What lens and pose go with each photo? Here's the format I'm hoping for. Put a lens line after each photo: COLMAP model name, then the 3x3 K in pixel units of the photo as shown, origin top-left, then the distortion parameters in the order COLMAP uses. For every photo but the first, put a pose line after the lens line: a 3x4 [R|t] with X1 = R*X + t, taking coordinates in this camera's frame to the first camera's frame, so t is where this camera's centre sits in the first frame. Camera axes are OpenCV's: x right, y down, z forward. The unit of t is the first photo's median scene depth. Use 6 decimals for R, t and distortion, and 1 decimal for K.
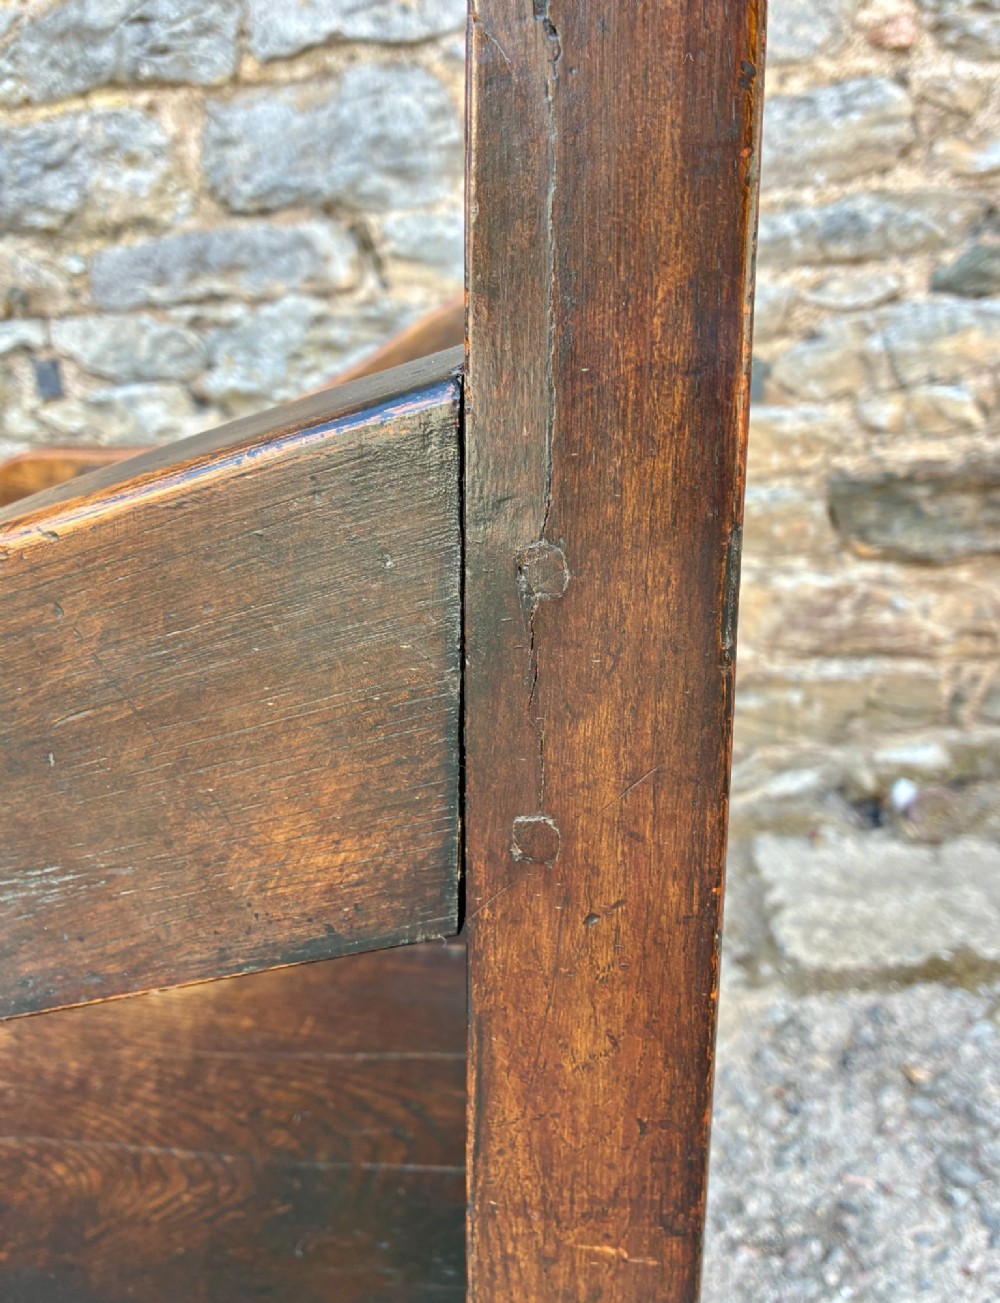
lens RADIAL K [[1113.1, 0, 519.6], [0, 1113.1, 592.7], [0, 0, 1]] dist [0.010045, -0.010539]
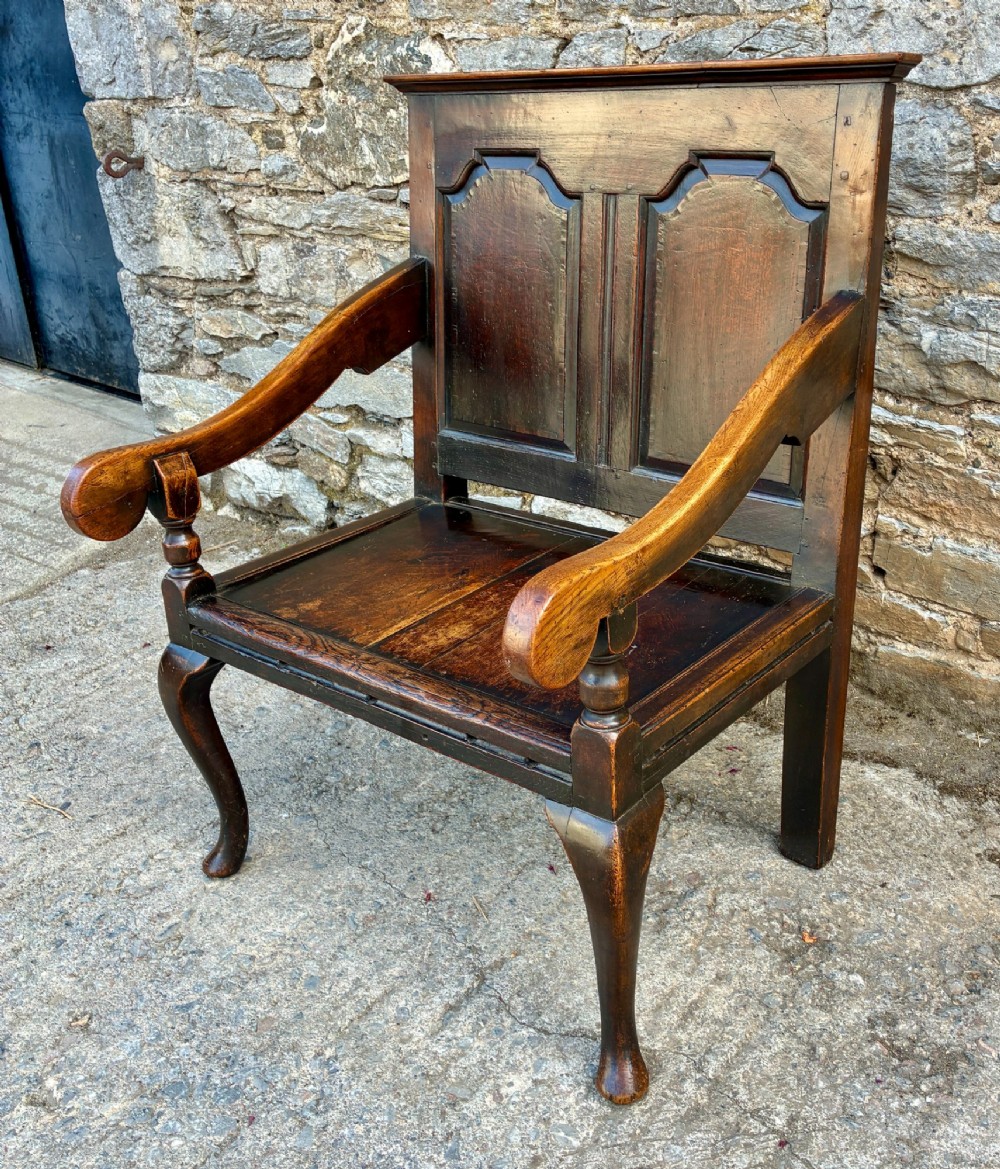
lens RADIAL K [[1176.6, 0, 580.6], [0, 1176.6, 560.1], [0, 0, 1]] dist [0.025665, 0.000000]
pose [[0.849060, 0.278678, -0.448816, 0.271501], [-0.213836, 0.958136, 0.190393, -0.153352], [0.483085, -0.065682, 0.873106, -0.335108]]
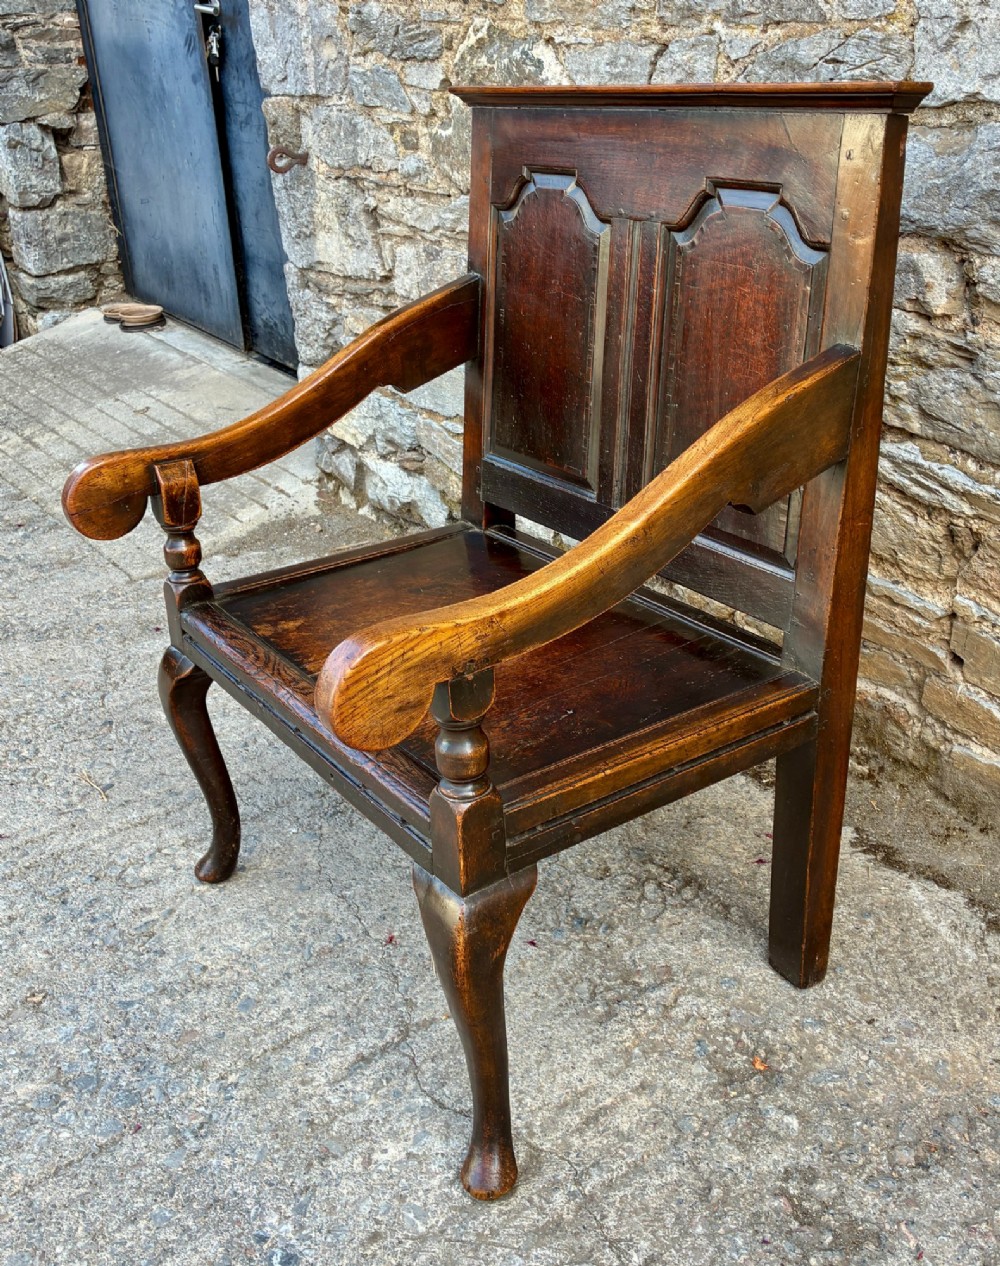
lens RADIAL K [[1280.7, 0, 557.0], [0, 1280.7, 560.2], [0, 0, 1]] dist [0.023845, 0.000000]
pose [[0.669989, 0.356338, -0.651259, 0.507963], [-0.259444, 0.934342, 0.244322, -0.266646], [0.695560, 0.005272, 0.718449, -0.161896]]
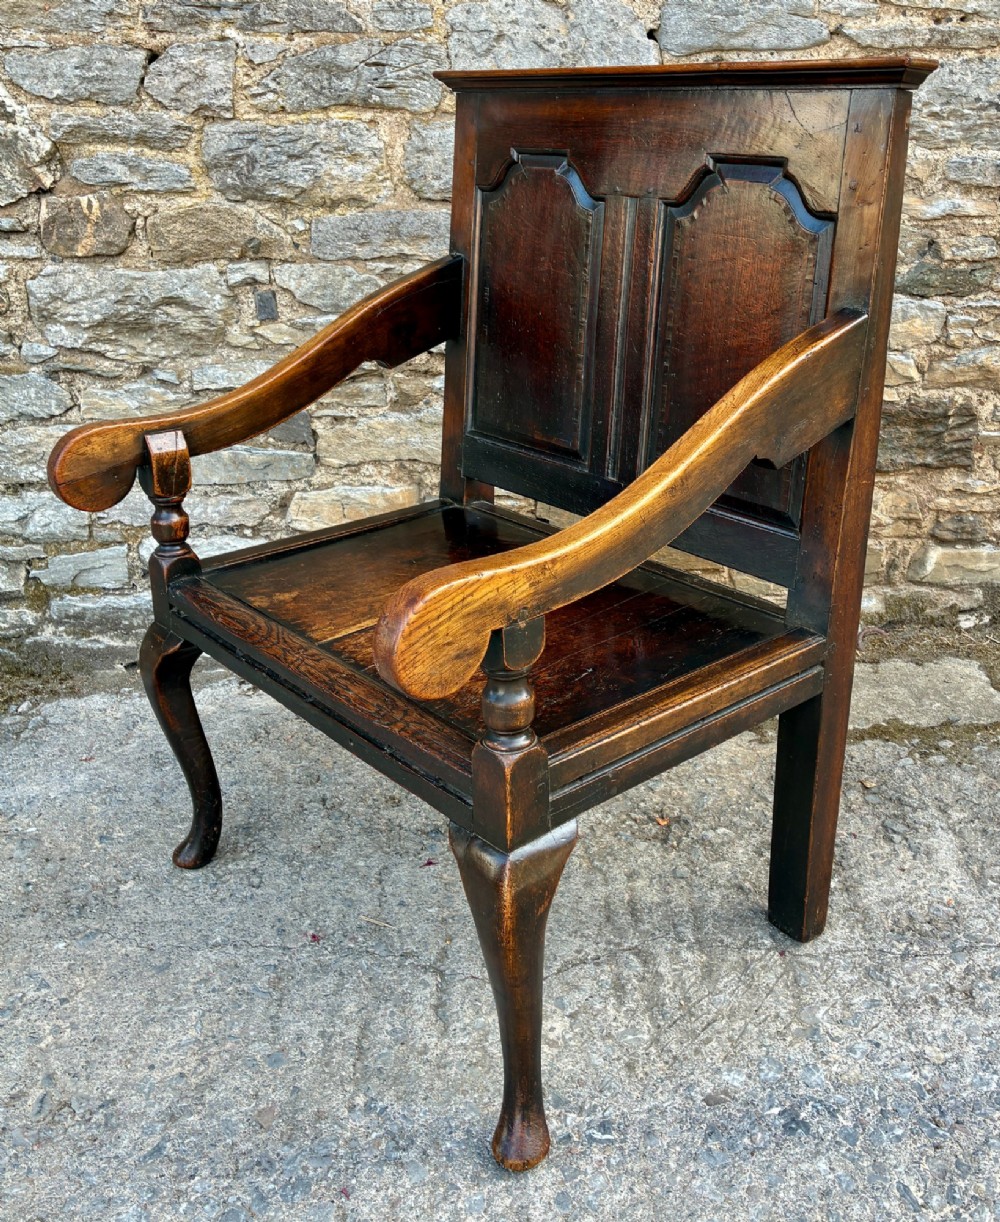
lens RADIAL K [[1225.1, 0, 583.4], [0, 1225.1, 511.2], [0, 0, 1]] dist [0.026766, 0.000000]
pose [[0.986054, 0.039031, 0.161785, -0.297691], [-0.041683, 0.999046, 0.013030, 0.023093], [-0.161122, -0.019592, 0.986740, -0.575040]]
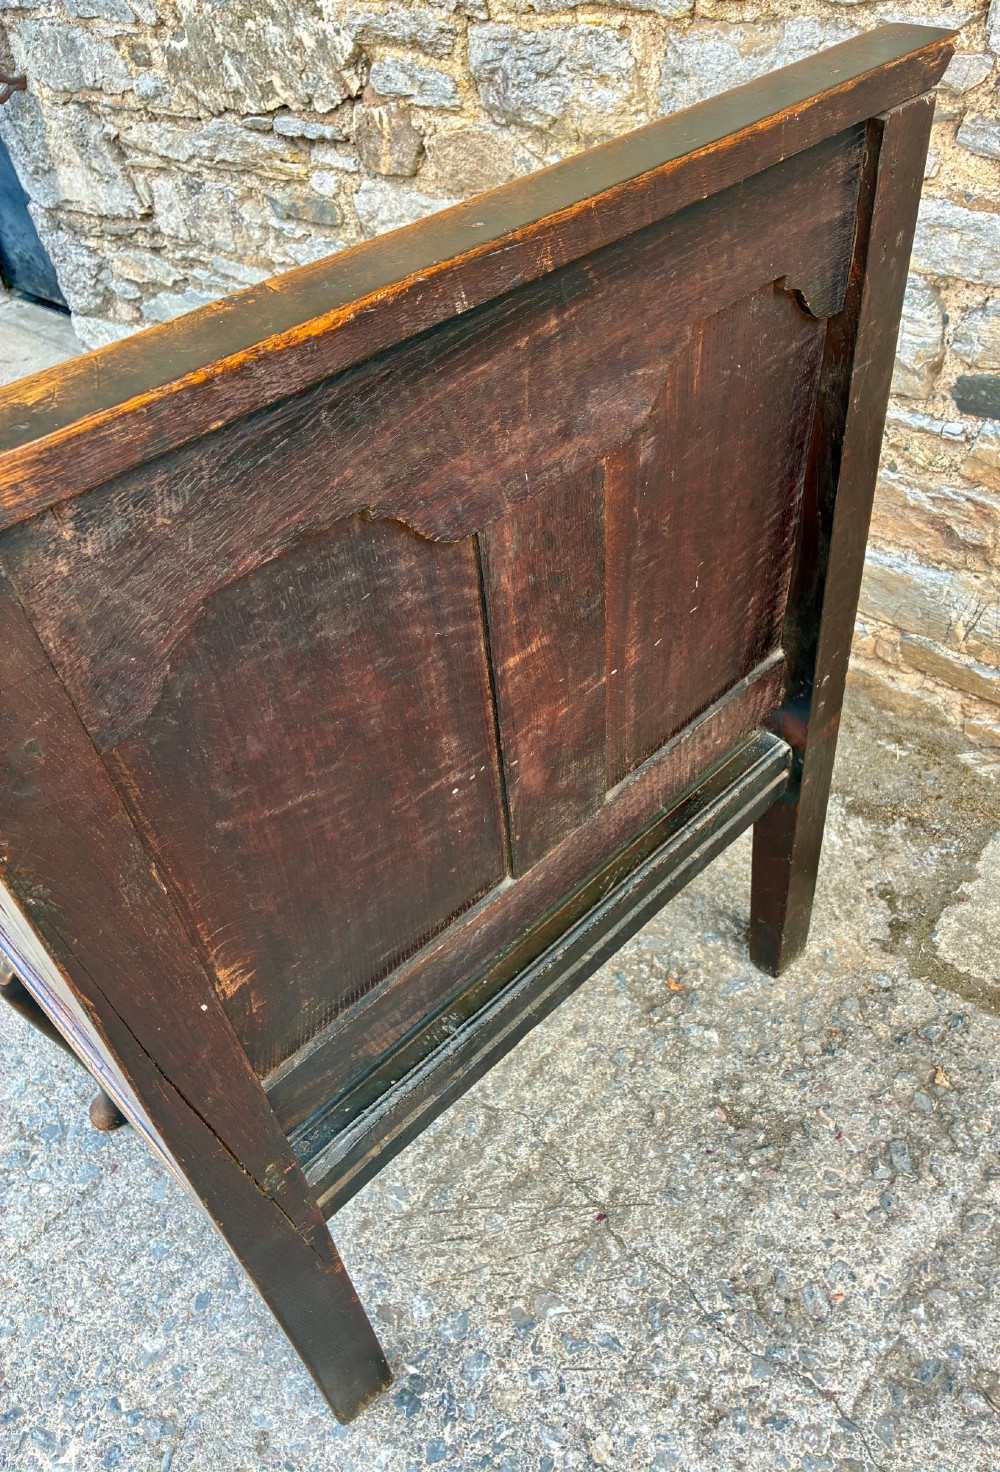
lens RADIAL K [[1140.5, 0, 565.5], [0, 1140.5, 708.5], [0, 0, 1]] dist [0.042698, -0.044699]
pose [[0.815593, 0.379153, -0.437094, 0.344968], [-0.165414, 0.876654, 0.451792, -0.351596], [0.554478, -0.296177, 0.777710, -0.071910]]
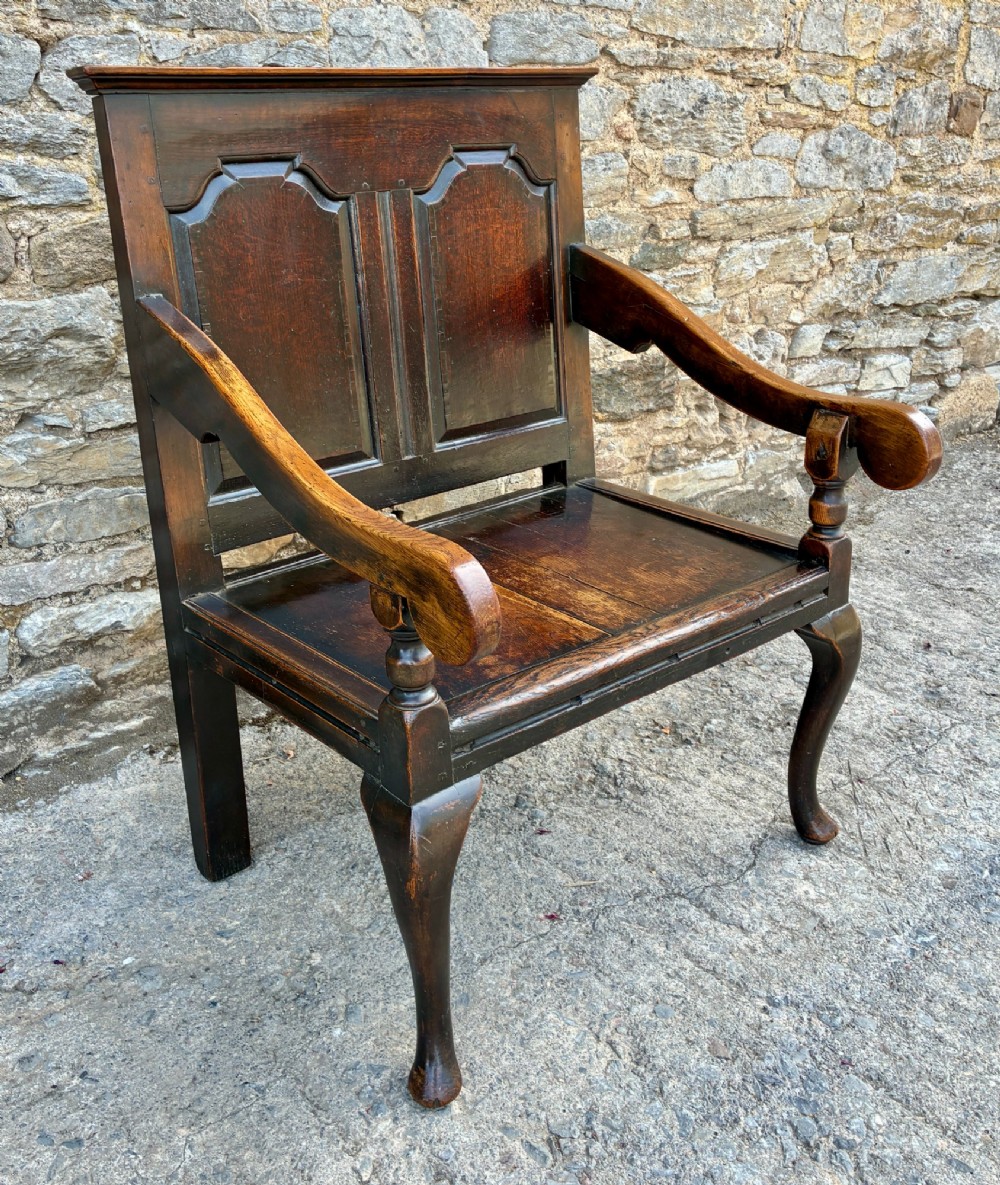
lens RADIAL K [[1168.1, 0, 456.8], [0, 1168.1, 506.3], [0, 0, 1]] dist [0.025480, 0.000000]
pose [[0.708794, -0.129268, 0.693470, -1.198985], [0.149461, 0.988267, 0.031457, 0.011332], [-0.689400, 0.081350, 0.719798, -0.146532]]
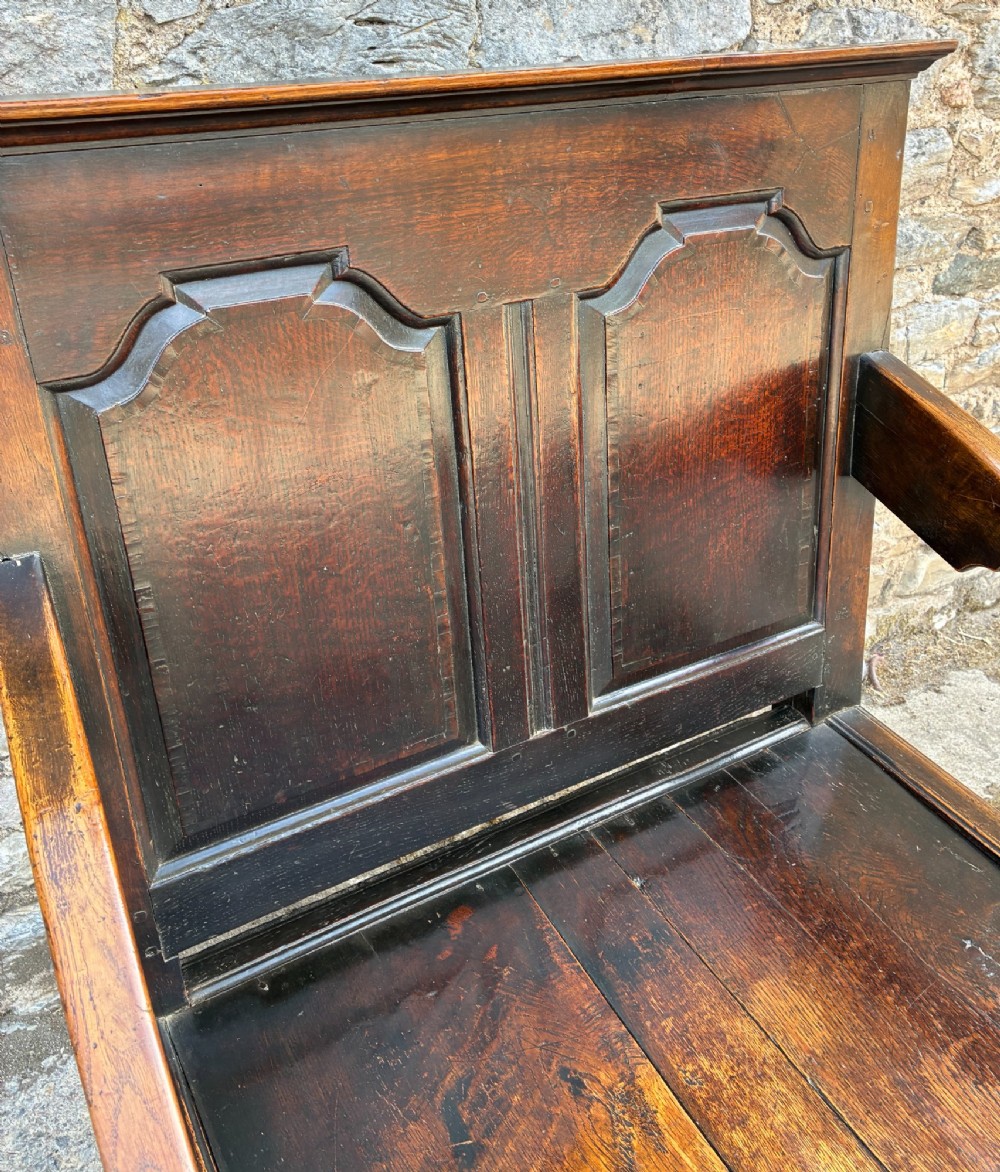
lens RADIAL K [[1040.1, 0, 515.4], [0, 1040.1, 465.8], [0, 0, 1]] dist [0.055281, -0.063344]
pose [[0.819380, -0.149382, 0.553445, -0.691953], [0.085218, 0.986464, 0.140093, -0.281537], [-0.566881, -0.067626, 0.821019, 0.284859]]
